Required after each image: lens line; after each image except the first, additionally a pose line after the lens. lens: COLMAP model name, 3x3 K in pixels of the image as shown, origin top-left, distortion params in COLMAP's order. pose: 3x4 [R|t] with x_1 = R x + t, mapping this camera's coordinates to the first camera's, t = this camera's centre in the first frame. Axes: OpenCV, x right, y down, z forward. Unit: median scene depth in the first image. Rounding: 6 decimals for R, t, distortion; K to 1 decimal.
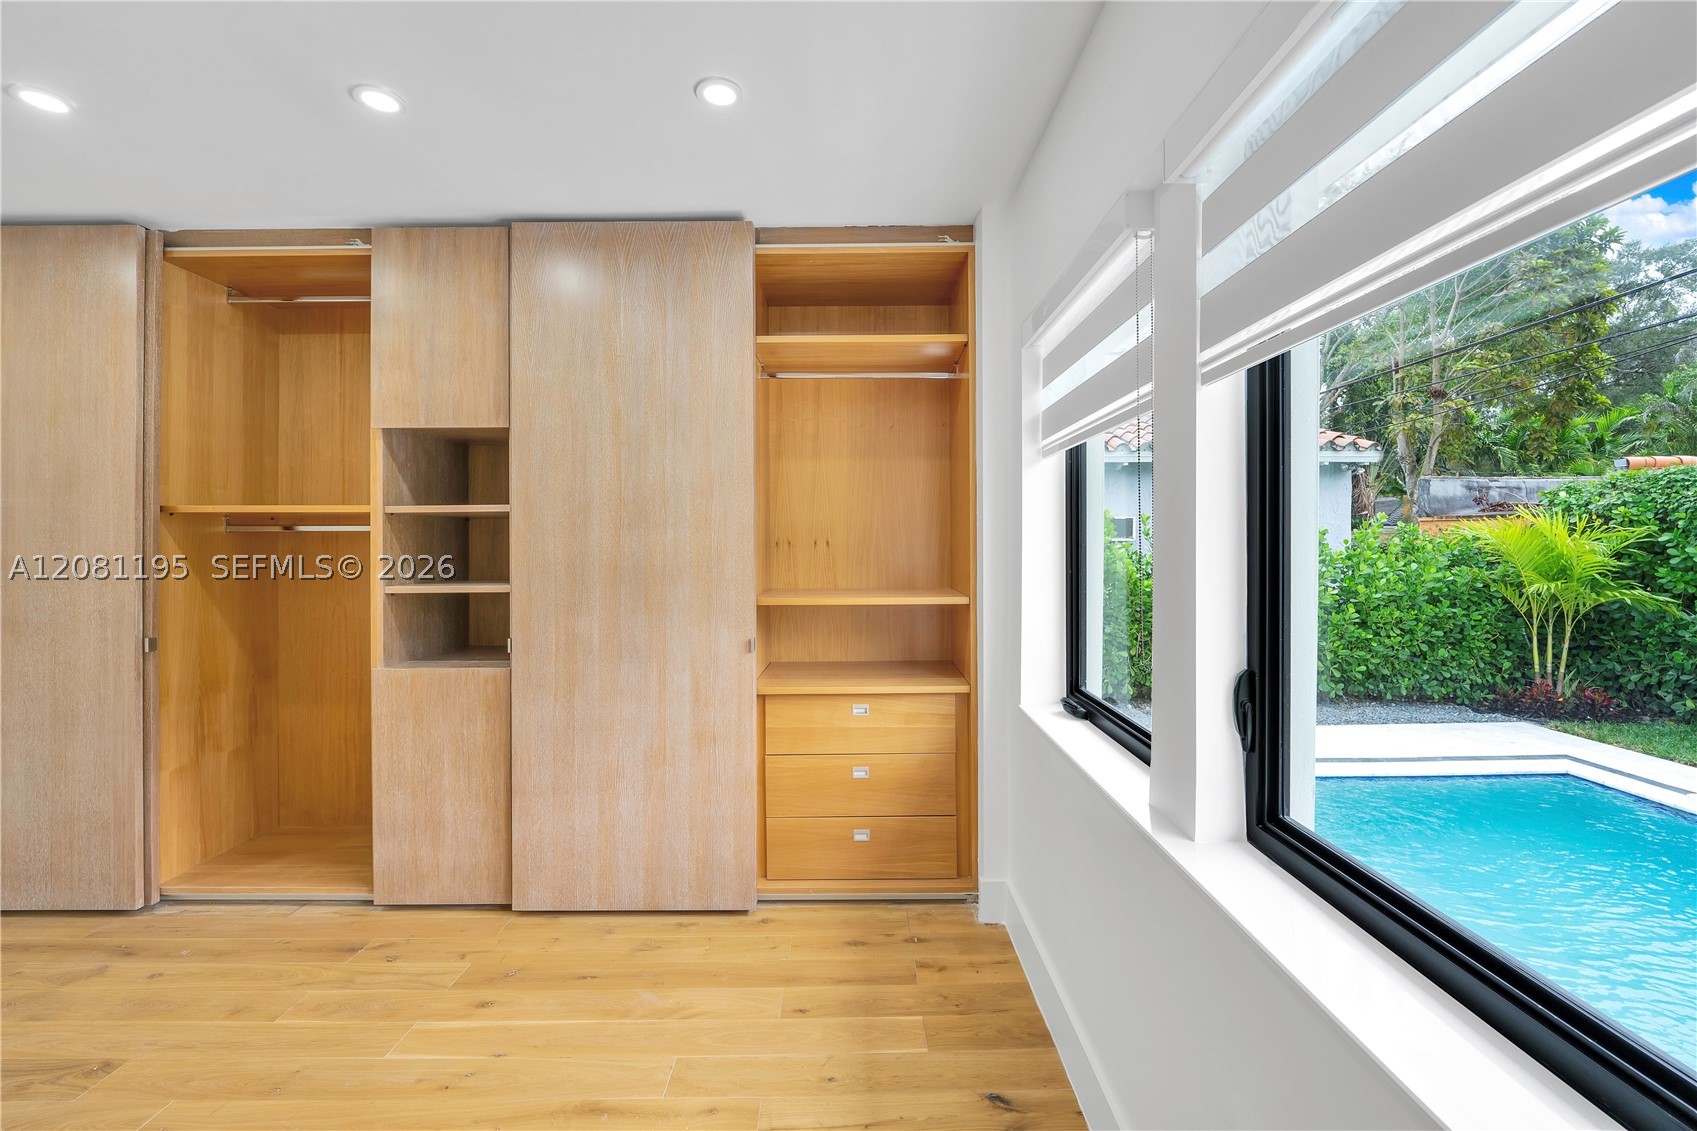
lens RADIAL K [[705.7, 0, 853.6], [0, 705.7, 541.2], [0, 0, 1]] dist [-0.010397, 0.000071]
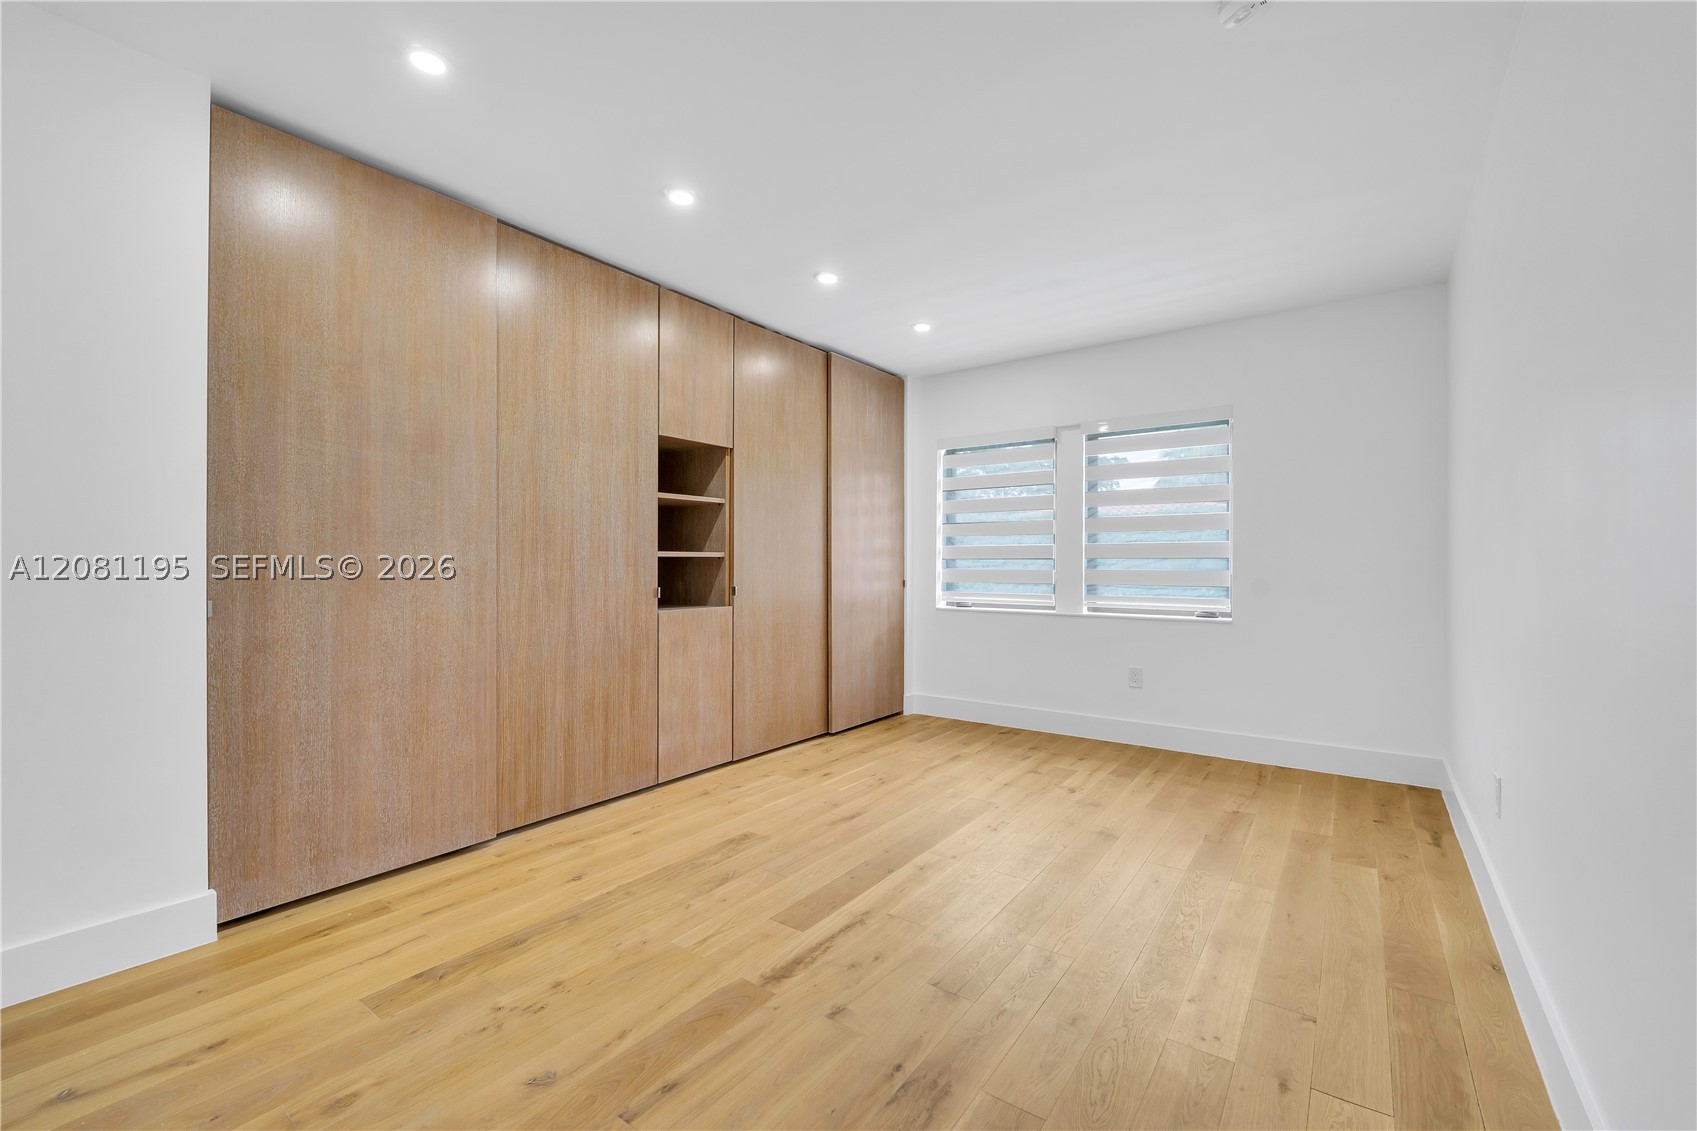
lens RADIAL K [[690.8, 0, 856.0], [0, 690.8, 553.6], [0, 0, 1]] dist [-0.010749, -0.000050]
pose [[0.593868, 0.017431, 0.804374, -1.579532], [-0.012053, 0.999846, -0.012768, 0.085653], [-0.804473, -0.002112, 0.593986, -0.109257]]
